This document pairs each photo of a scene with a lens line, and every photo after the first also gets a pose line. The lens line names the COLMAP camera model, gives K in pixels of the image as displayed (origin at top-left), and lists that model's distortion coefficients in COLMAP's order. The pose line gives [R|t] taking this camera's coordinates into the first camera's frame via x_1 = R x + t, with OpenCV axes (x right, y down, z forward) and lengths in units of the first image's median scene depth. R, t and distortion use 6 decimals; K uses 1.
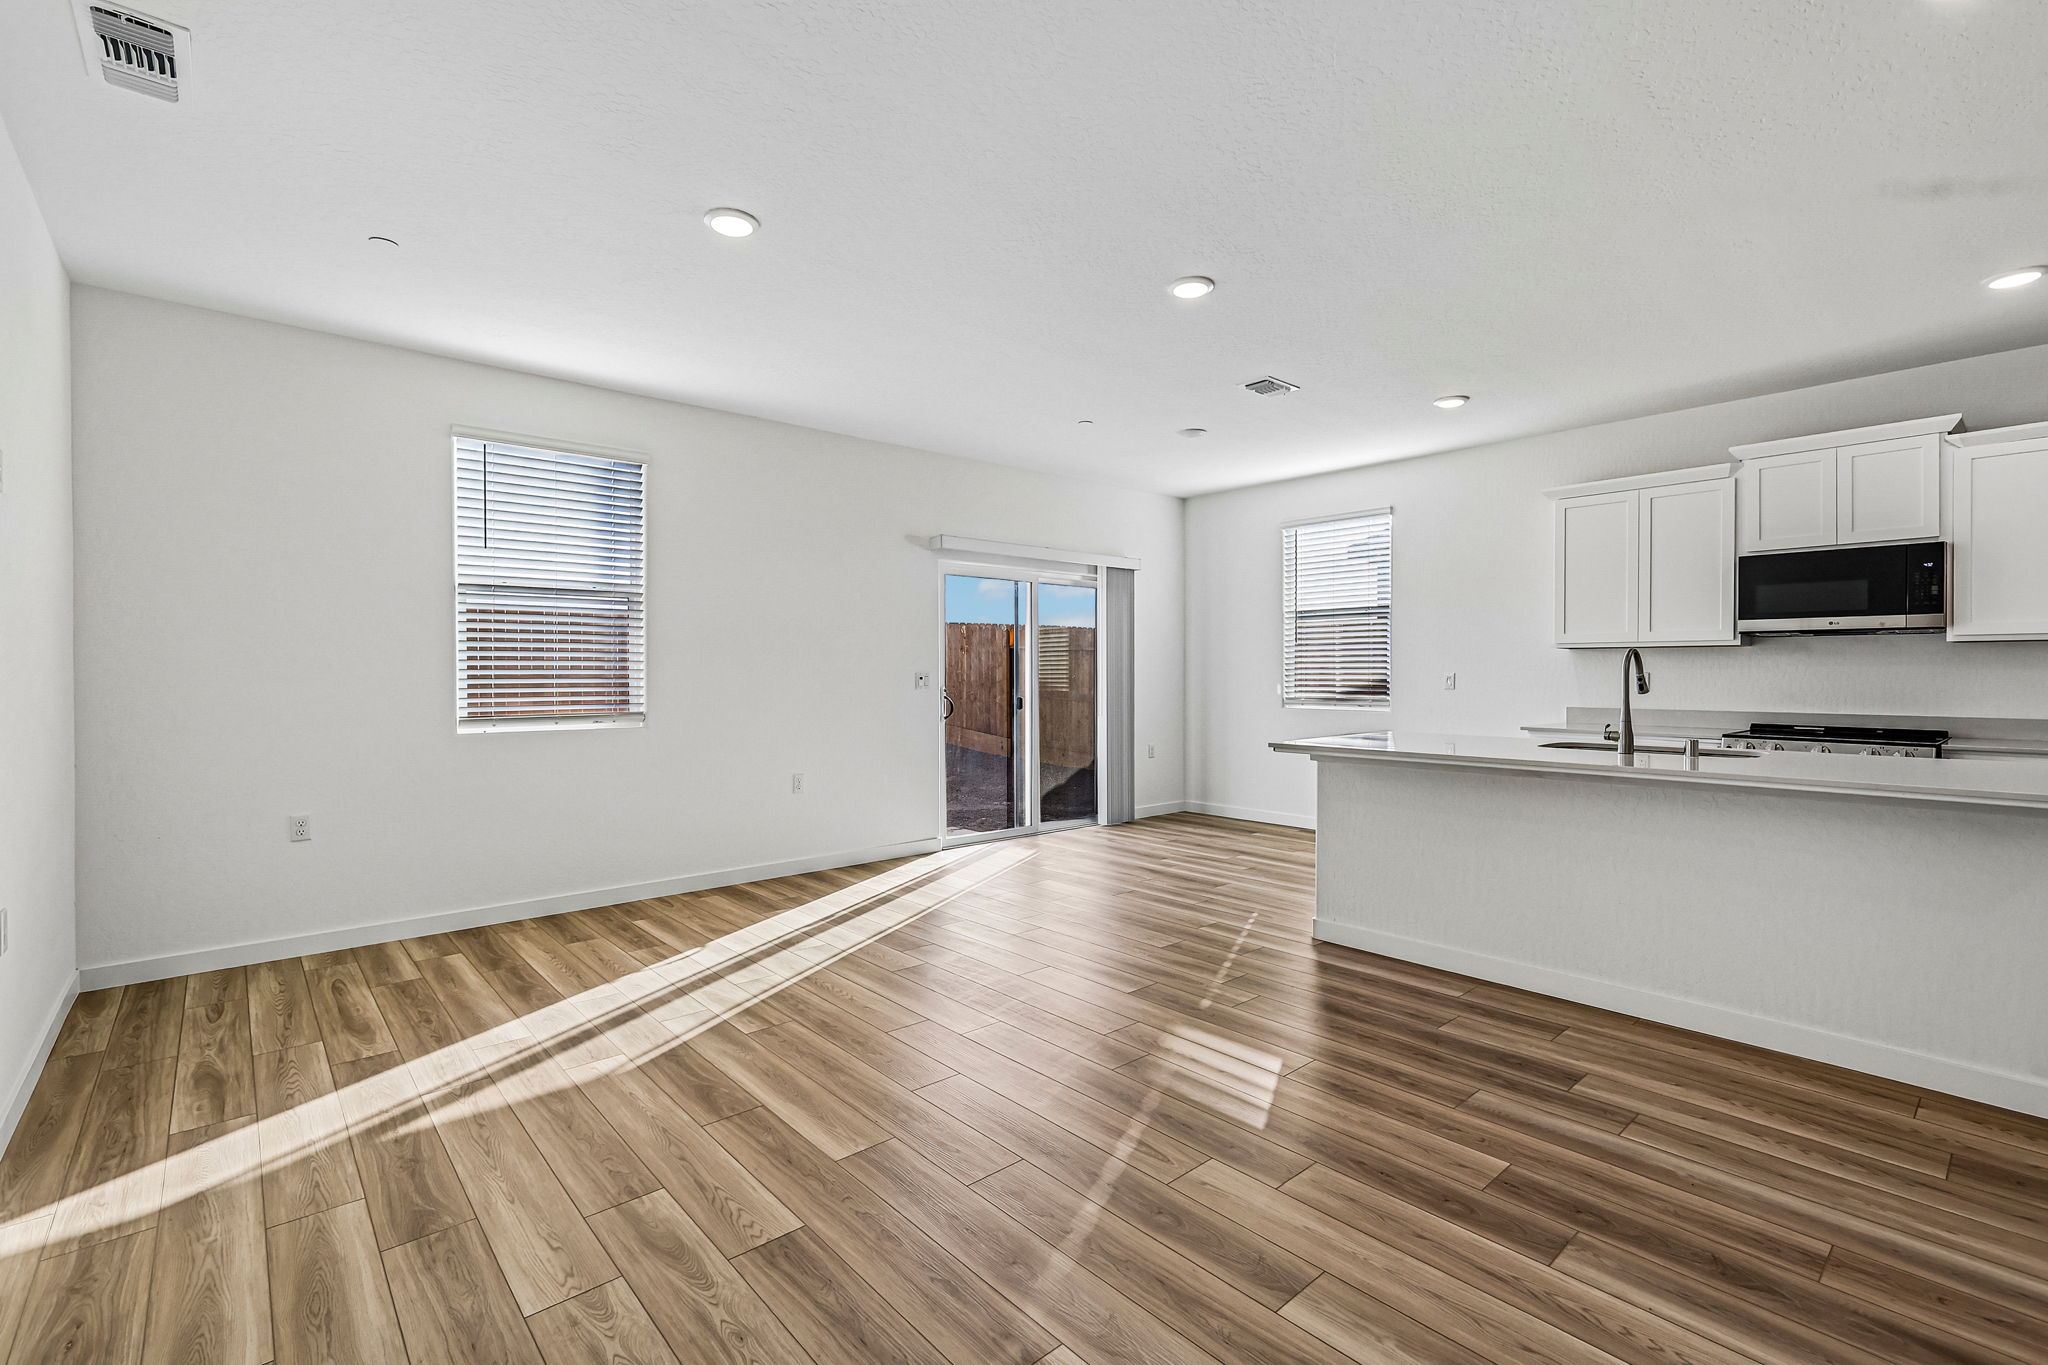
lens RADIAL K [[900.9, 0, 1019.9], [0, 900.9, 675.9], [0, 0, 1]] dist [0.002798, -0.000323]
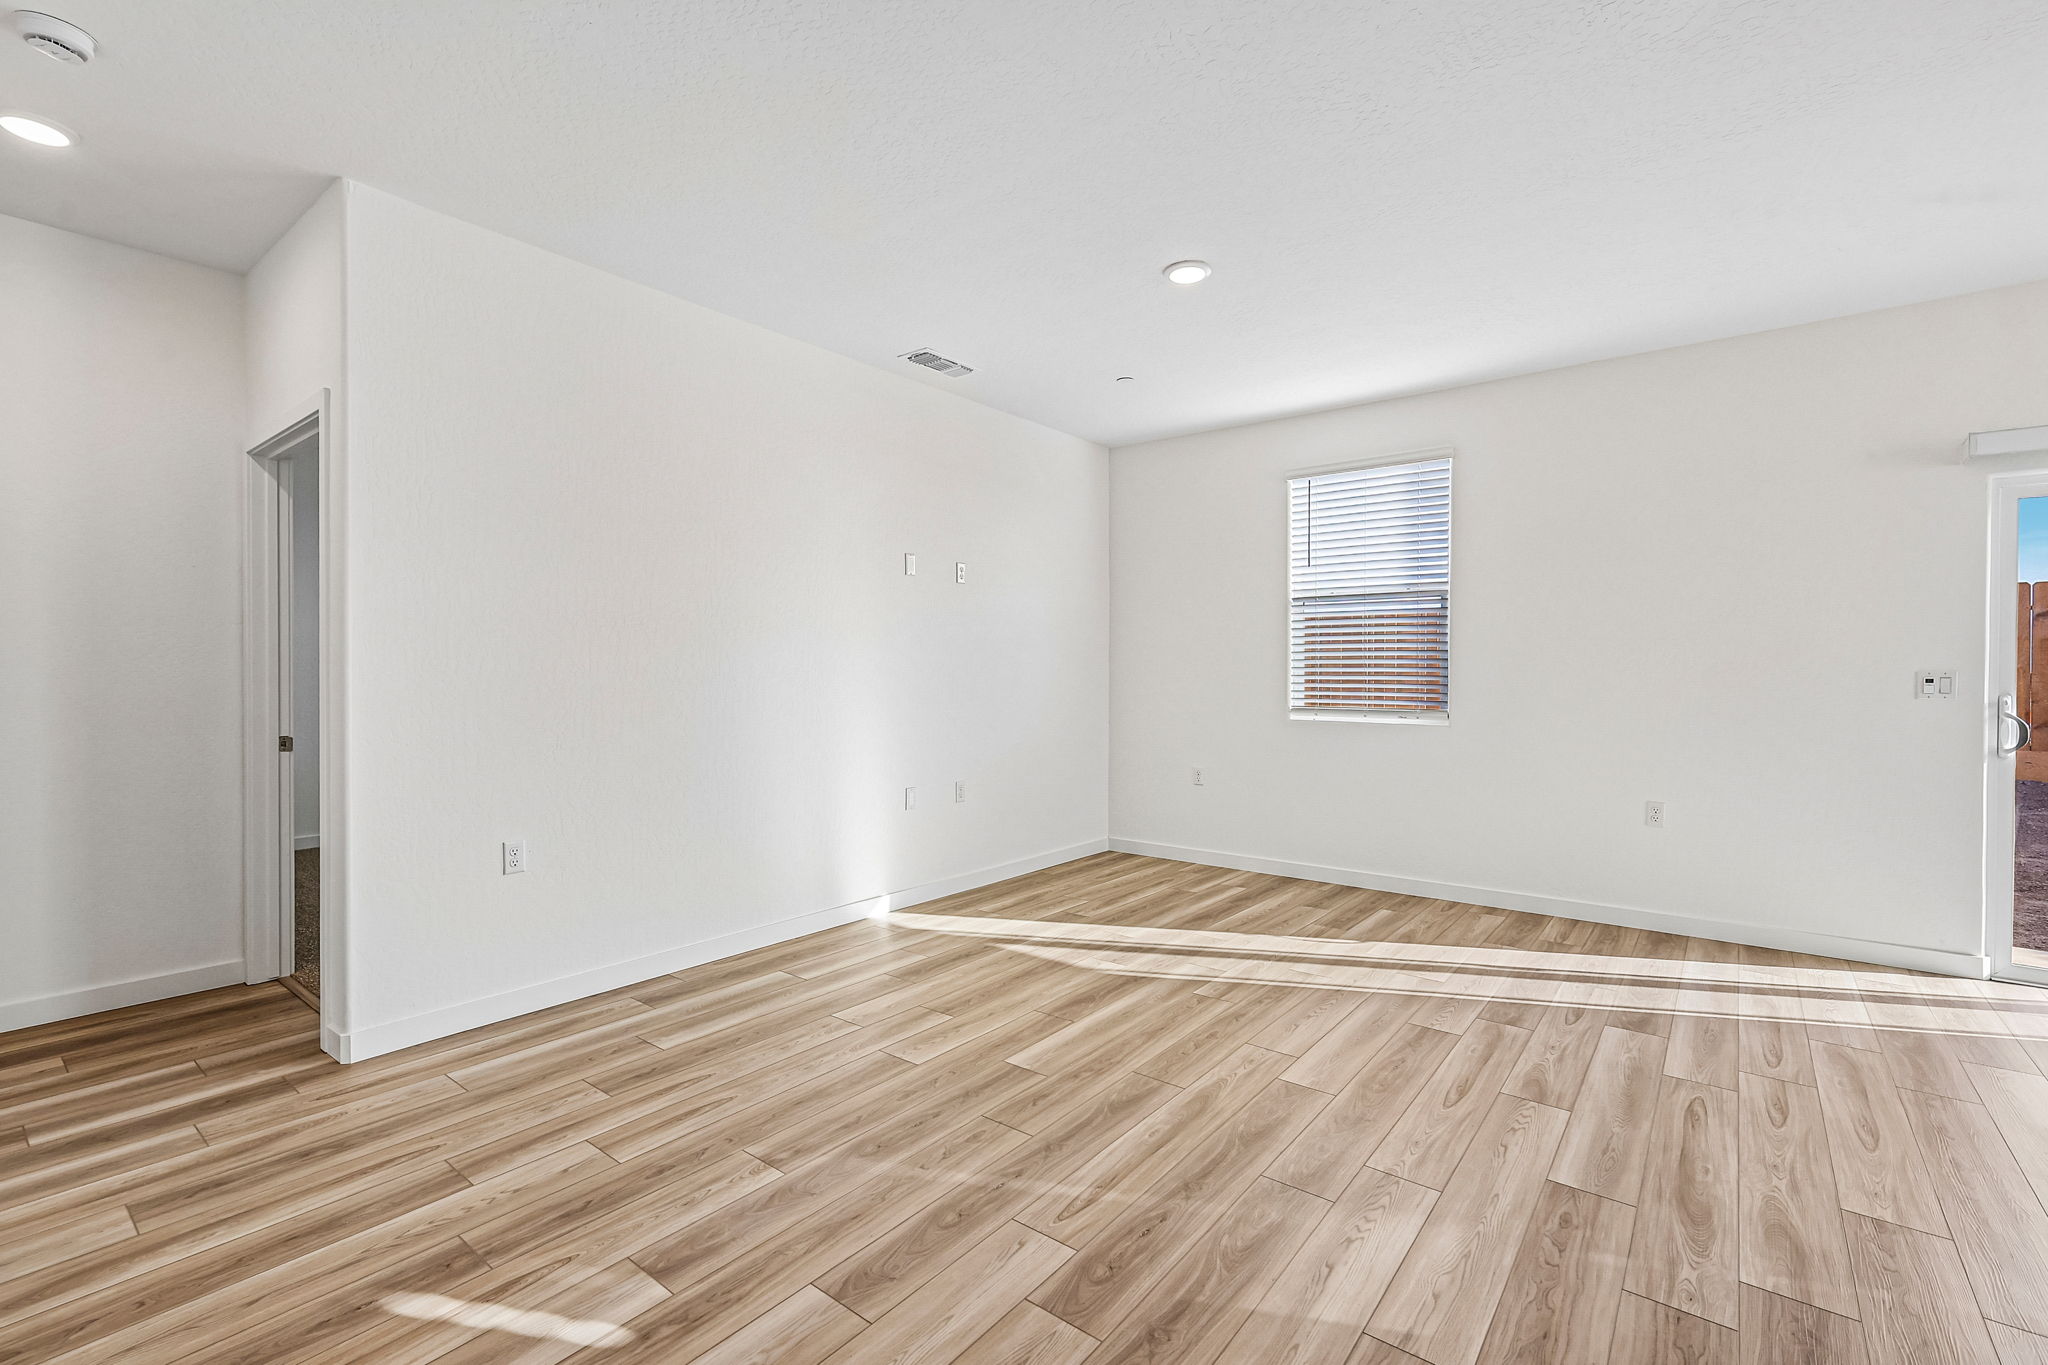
lens RADIAL K [[900.9, 0, 1019.9], [0, 900.9, 675.9], [0, 0, 1]] dist [0.002798, -0.000323]
pose [[0.177987, 0.007643, -0.984003, 0.633822], [-0.005346, 0.999963, 0.006800, -0.002311], [0.984018, 0.004051, 0.178021, 0.493690]]
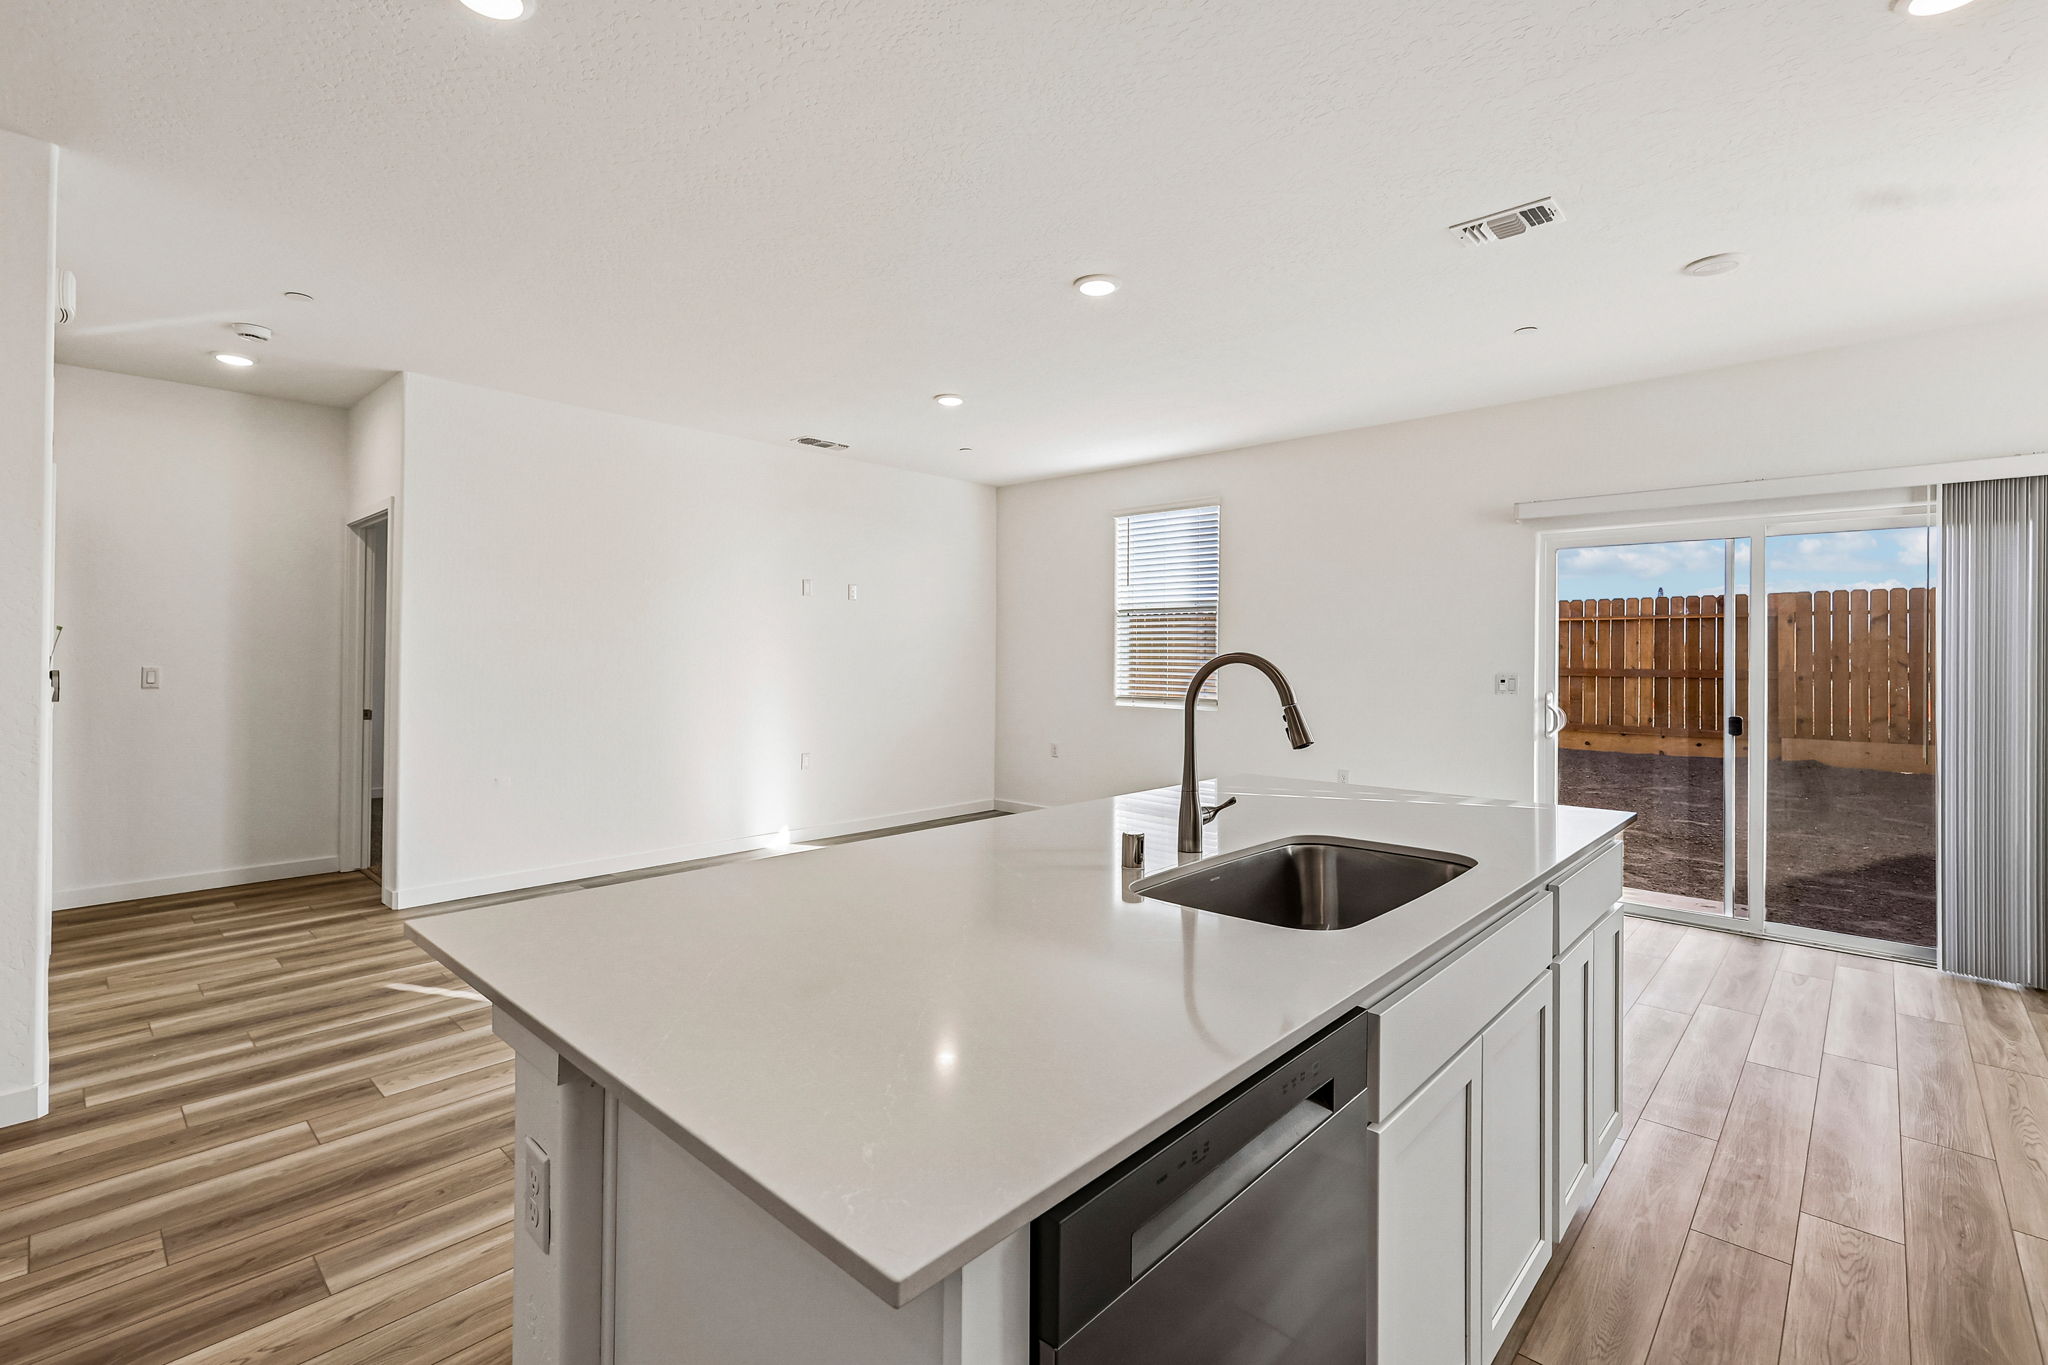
lens RADIAL K [[921.3, 0, 1023.6], [0, 921.3, 641.8], [0, 0, 1]] dist [0.000487, 0.000231]
pose [[0.101591, -0.010231, -0.994774, 1.151201], [-0.010665, 0.999878, -0.011372, -0.031813], [0.994769, 0.011764, 0.101470, 0.804964]]
